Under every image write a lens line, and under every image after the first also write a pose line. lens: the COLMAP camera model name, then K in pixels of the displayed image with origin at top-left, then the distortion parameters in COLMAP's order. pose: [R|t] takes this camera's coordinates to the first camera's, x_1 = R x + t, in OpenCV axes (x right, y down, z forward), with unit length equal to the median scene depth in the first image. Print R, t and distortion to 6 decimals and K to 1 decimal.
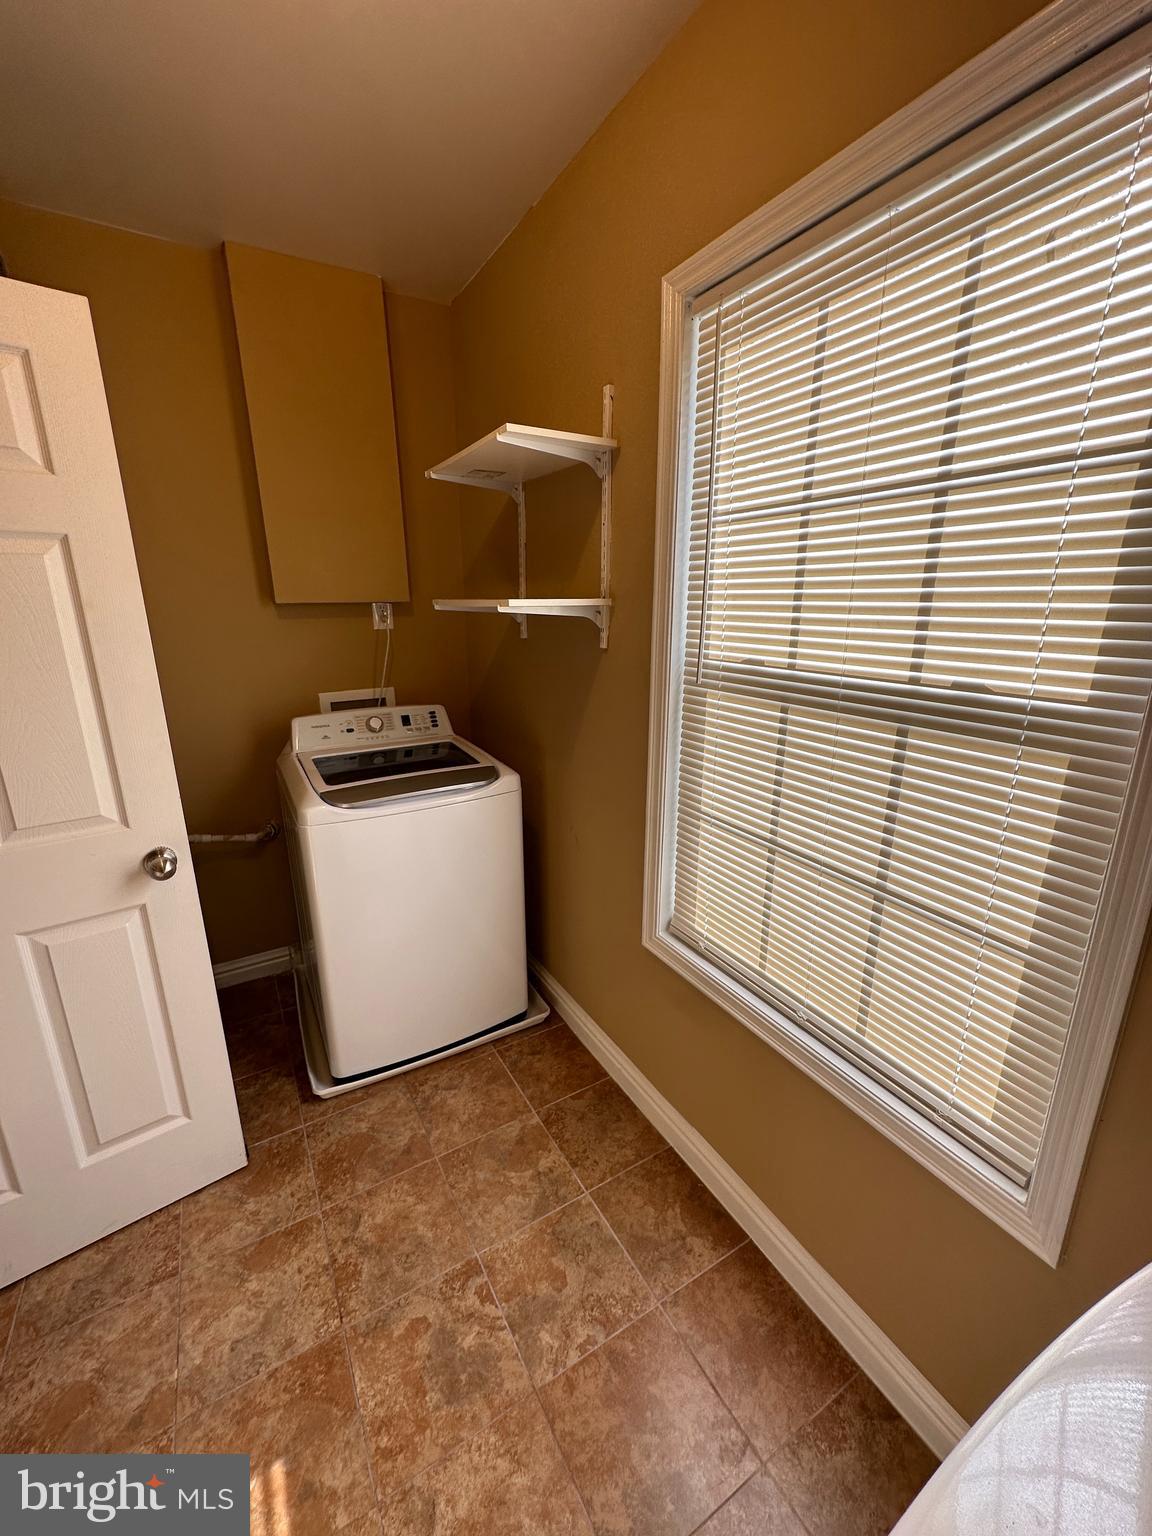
lens RADIAL K [[611.2, 0, 576.4], [0, 611.2, 766.9], [0, 0, 1]] dist [-0.000977, 0.000203]
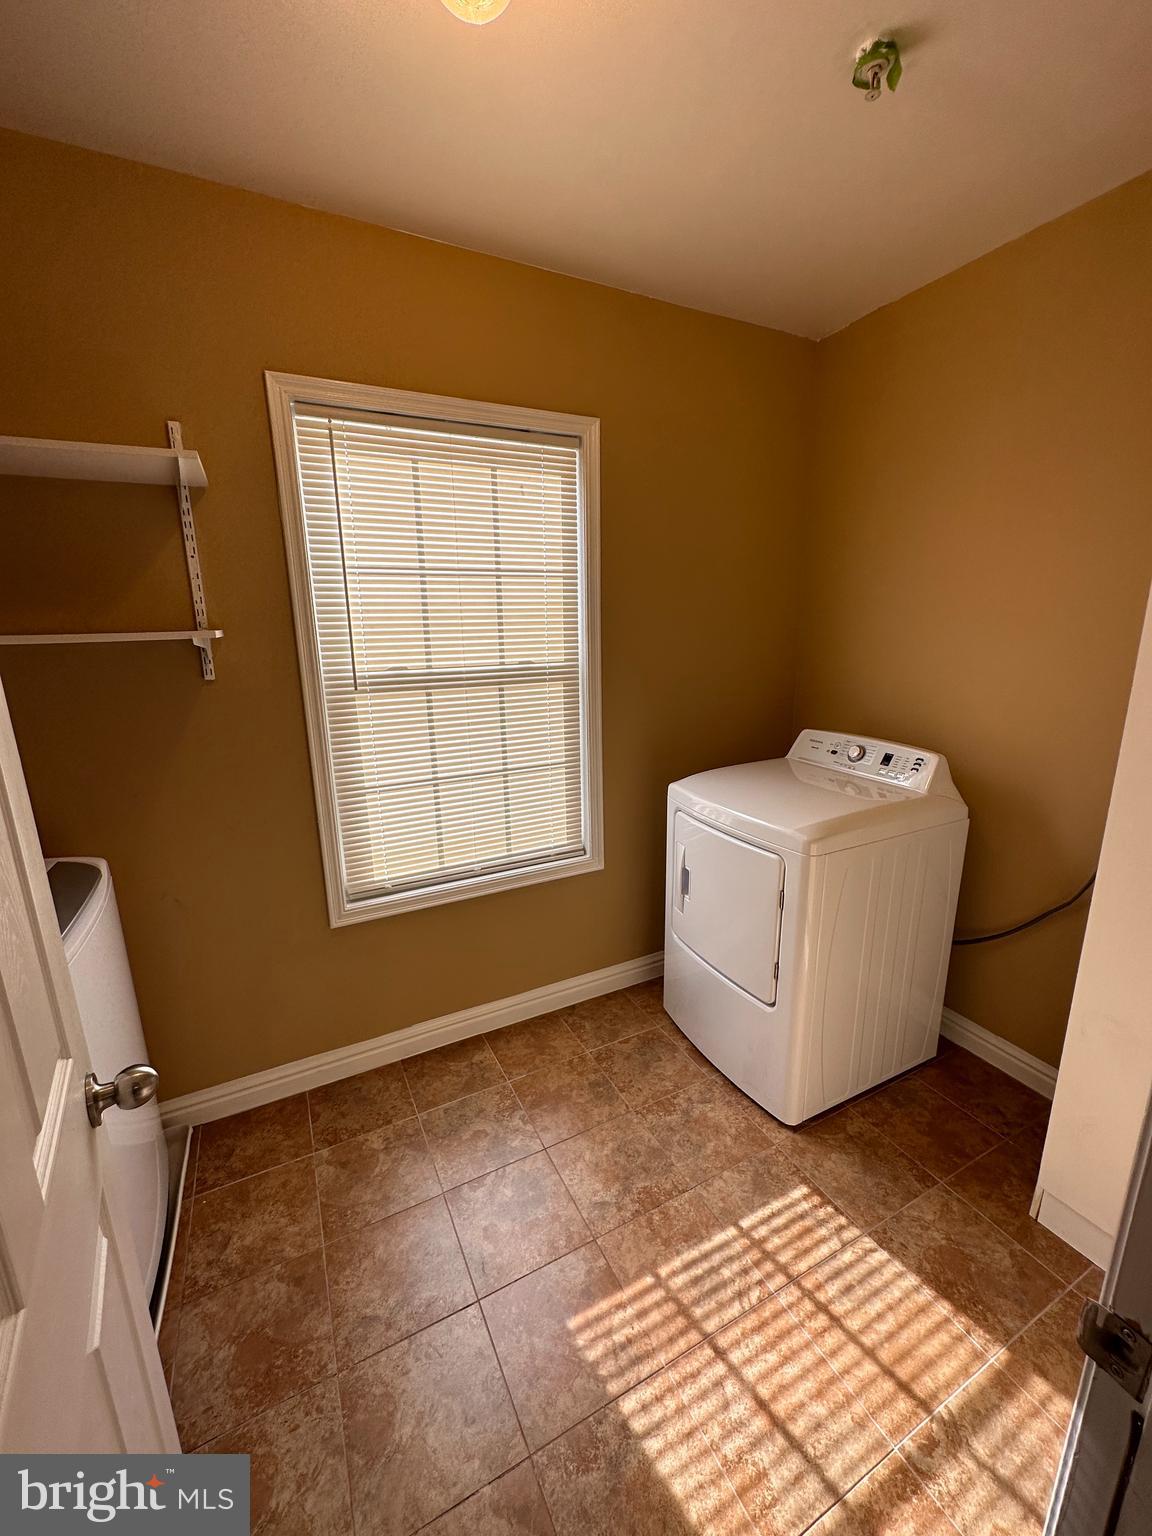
lens RADIAL K [[611.2, 0, 576.4], [0, 611.2, 766.9], [0, 0, 1]] dist [-0.000977, 0.000203]
pose [[0.060350, -0.230108, 0.971292, -1.130997], [0.282135, 0.937319, 0.204529, -0.120800], [-0.957475, 0.261692, 0.121489, 0.434139]]
